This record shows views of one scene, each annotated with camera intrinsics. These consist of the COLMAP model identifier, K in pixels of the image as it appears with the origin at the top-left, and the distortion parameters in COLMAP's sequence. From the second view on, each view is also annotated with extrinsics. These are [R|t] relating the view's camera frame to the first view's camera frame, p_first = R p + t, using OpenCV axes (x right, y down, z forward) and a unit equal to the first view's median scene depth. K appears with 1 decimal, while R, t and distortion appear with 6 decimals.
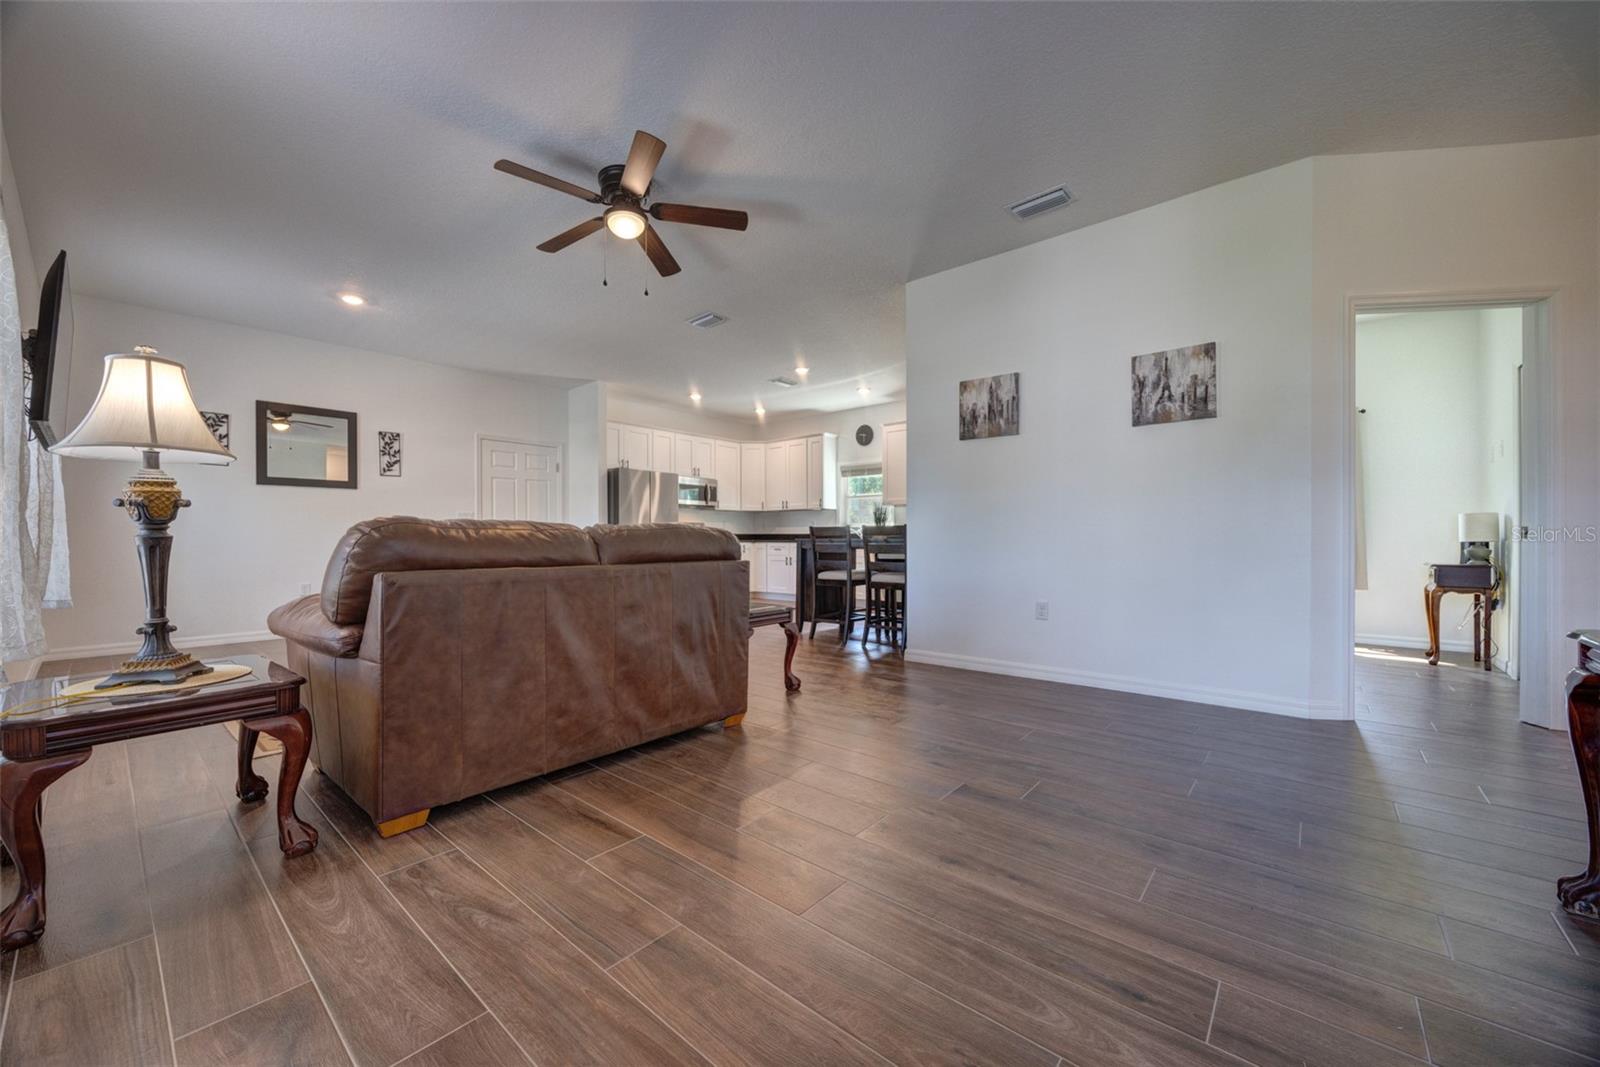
lens RADIAL K [[604.6, 0, 789.1], [0, 604.6, 539.7], [0, 0, 1]] dist [0.001268, 0.000305]
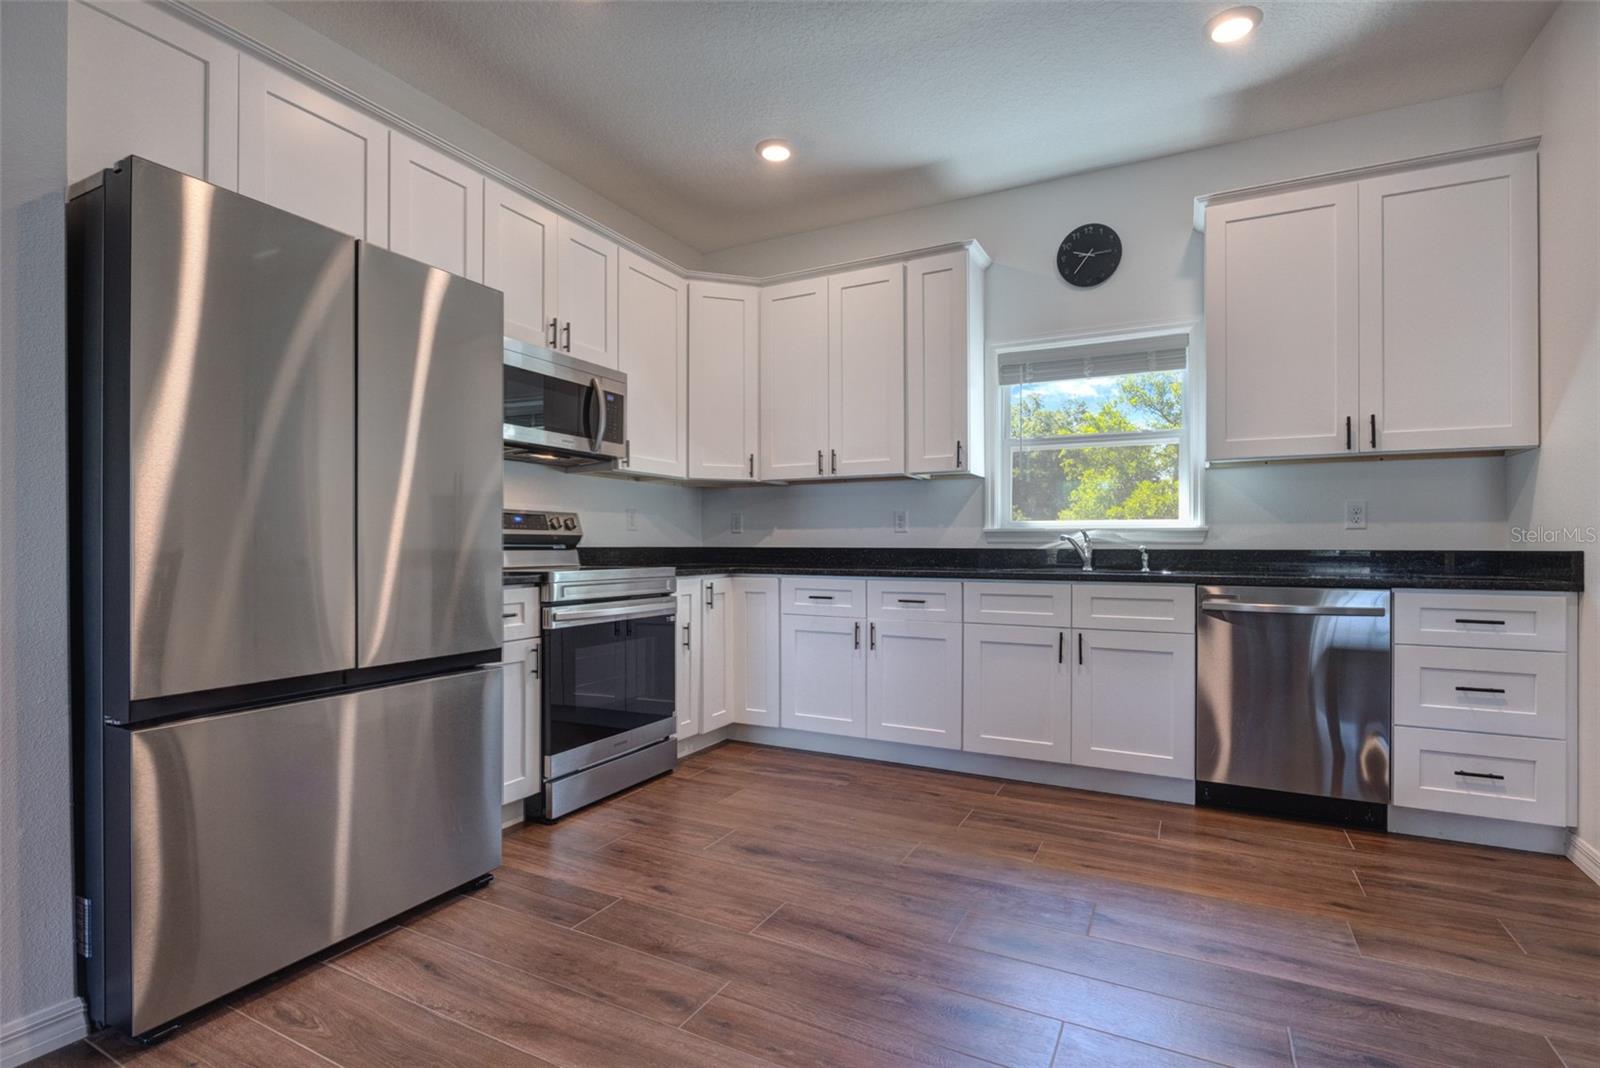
lens RADIAL K [[745.3, 0, 839.5], [0, 745.3, 539.5], [0, 0, 1]] dist [-0.001171, -0.000084]
pose [[0.966382, 0.004413, 0.257072, -0.214563], [-0.003154, 0.999981, -0.005311, -0.023993], [-0.257091, 0.004321, 0.966378, 1.174494]]
